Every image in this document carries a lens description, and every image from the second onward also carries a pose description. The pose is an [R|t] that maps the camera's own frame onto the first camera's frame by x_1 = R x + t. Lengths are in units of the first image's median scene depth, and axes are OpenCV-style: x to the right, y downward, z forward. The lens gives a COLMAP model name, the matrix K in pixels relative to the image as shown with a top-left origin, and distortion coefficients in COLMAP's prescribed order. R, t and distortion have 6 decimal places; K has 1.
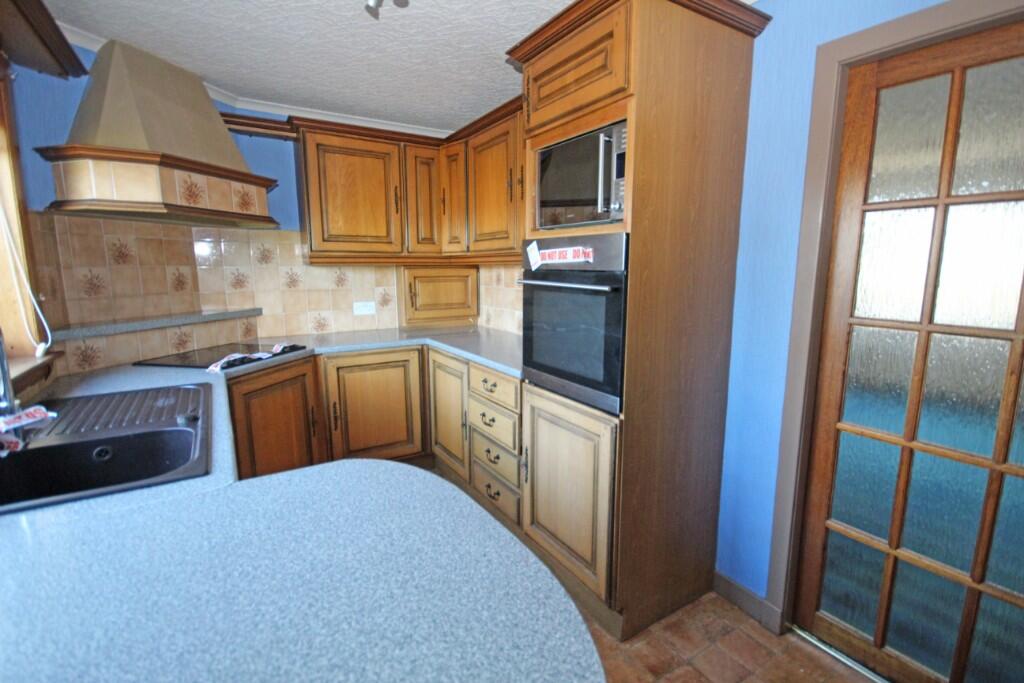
lens RADIAL K [[471.4, 0, 518.6], [0, 471.4, 343.2], [0, 0, 1]] dist [-0.005349, -0.000442]
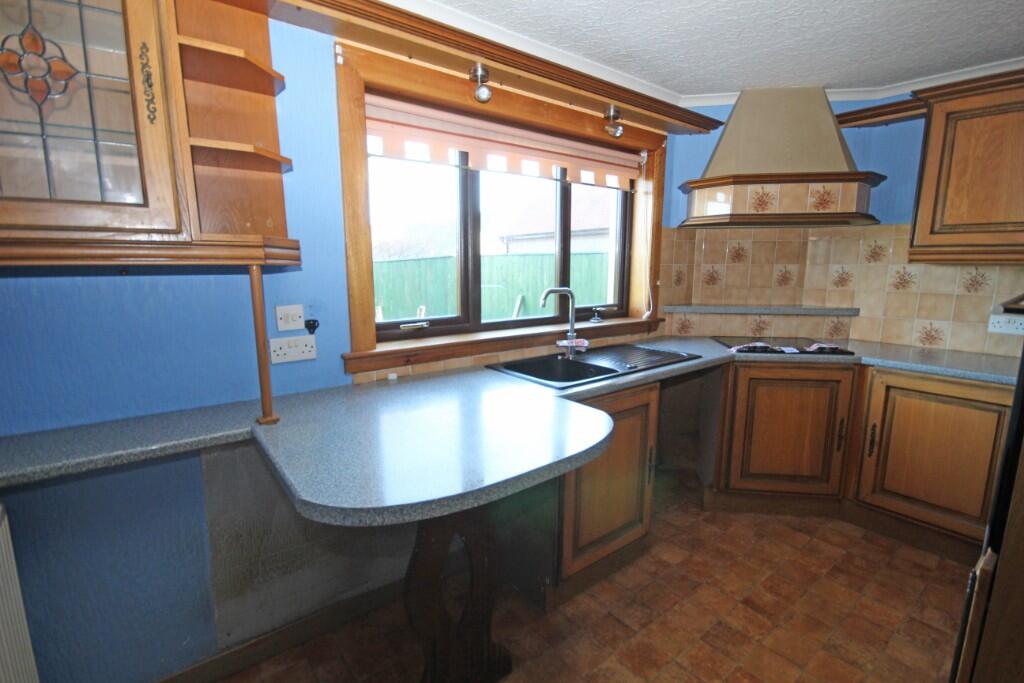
lens RADIAL K [[471.4, 0, 518.6], [0, 471.4, 343.2], [0, 0, 1]] dist [-0.005349, -0.000442]
pose [[0.107510, 0.166463, -0.980169, 0.352354], [-0.162285, 0.975599, 0.147887, -0.039072], [0.980870, 0.143168, 0.131901, 0.233409]]
